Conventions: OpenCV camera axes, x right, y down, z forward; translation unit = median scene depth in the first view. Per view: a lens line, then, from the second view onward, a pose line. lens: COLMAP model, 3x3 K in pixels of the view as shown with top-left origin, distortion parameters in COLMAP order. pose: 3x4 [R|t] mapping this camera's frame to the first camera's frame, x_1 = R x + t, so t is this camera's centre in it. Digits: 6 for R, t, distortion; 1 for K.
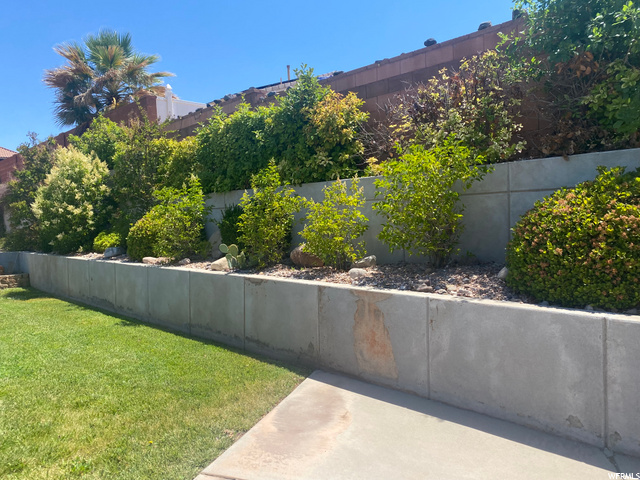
lens RADIAL K [[487.5, 0, 320.0], [0, 487.5, 240.0], [0, 0, 1]] dist [0.049472, -0.055416]
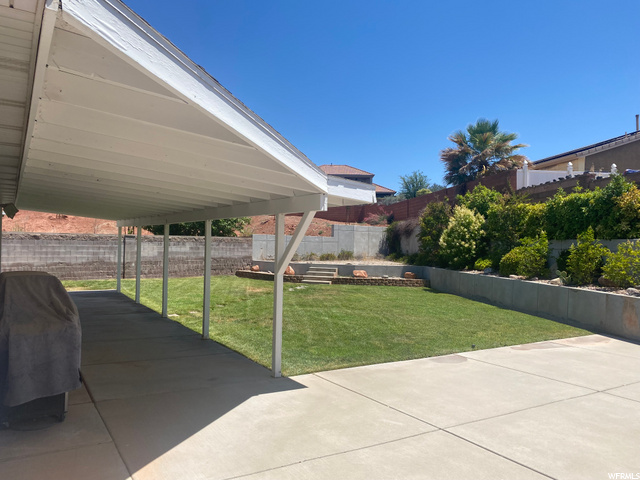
lens RADIAL K [[487.5, 0, 320.0], [0, 487.5, 240.0], [0, 0, 1]] dist [0.049472, -0.055416]
pose [[0.792328, 0.041368, -0.608691, 0.179825], [-0.071366, 0.997134, -0.025129, 0.003166], [0.605907, 0.063351, 0.793009, -0.862231]]
